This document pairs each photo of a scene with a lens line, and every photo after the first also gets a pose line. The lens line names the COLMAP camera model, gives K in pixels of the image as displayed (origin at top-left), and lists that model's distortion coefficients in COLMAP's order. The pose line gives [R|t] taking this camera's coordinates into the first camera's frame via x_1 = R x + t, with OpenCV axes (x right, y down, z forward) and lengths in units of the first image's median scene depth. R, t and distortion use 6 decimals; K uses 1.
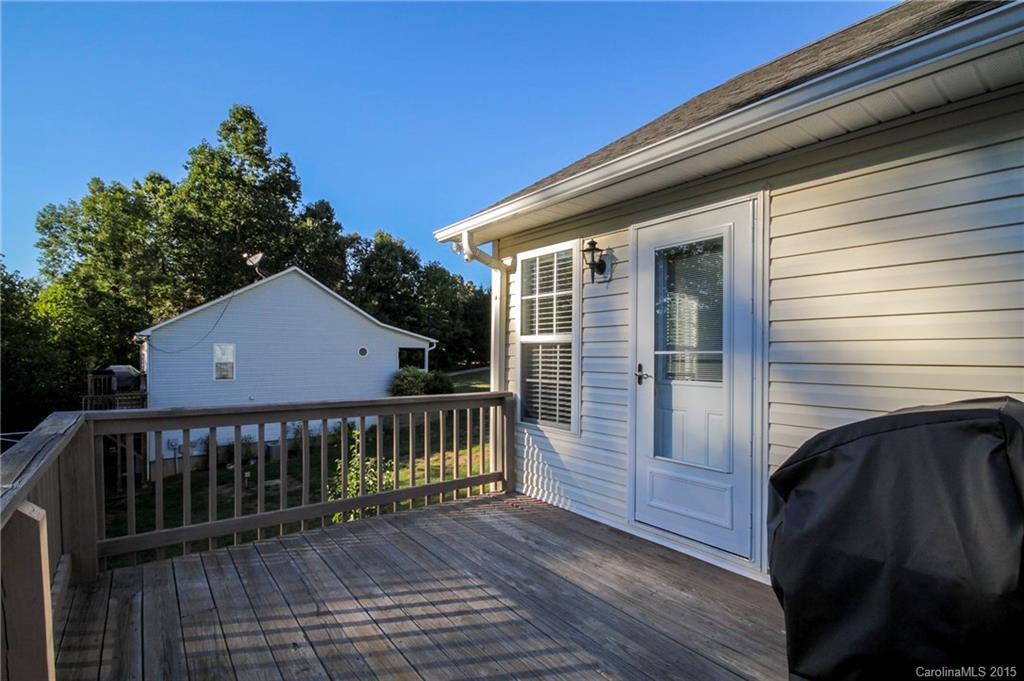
lens RADIAL K [[467.3, 0, 541.0], [0, 467.3, 349.4], [0, 0, 1]] dist [-0.013944, -0.006143]
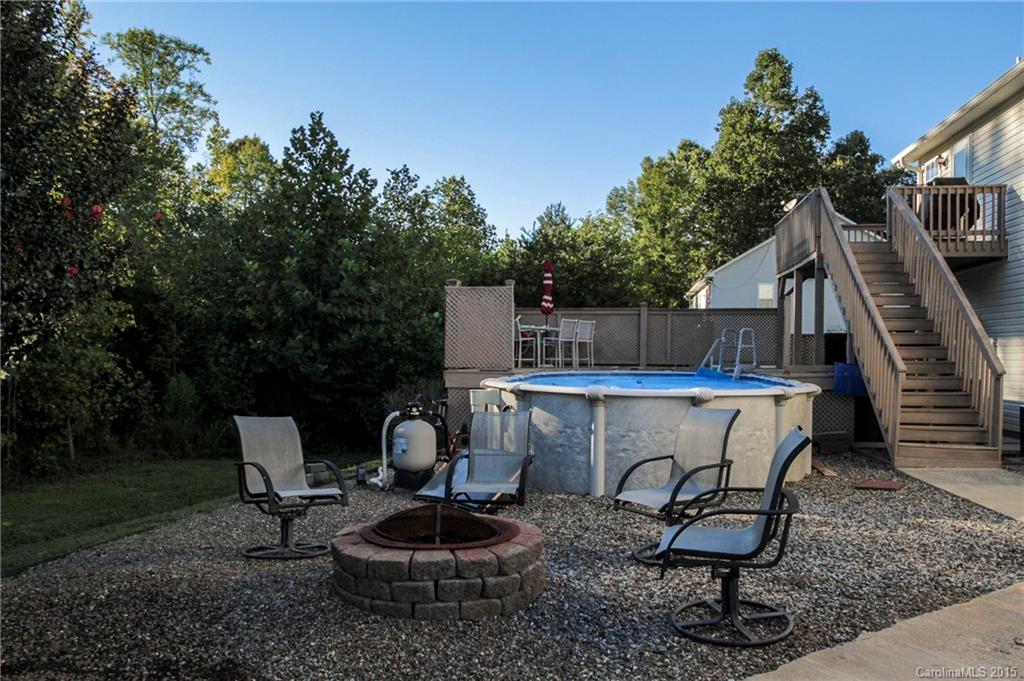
lens RADIAL K [[765.2, 0, 515.4], [0, 765.2, 343.8], [0, 0, 1]] dist [-0.009050, -0.001810]
pose [[0.646604, -0.009949, -0.762761, 0.193128], [-0.006730, 0.999802, -0.018747, 0.097624], [0.762796, 0.017255, 0.646409, -0.375512]]
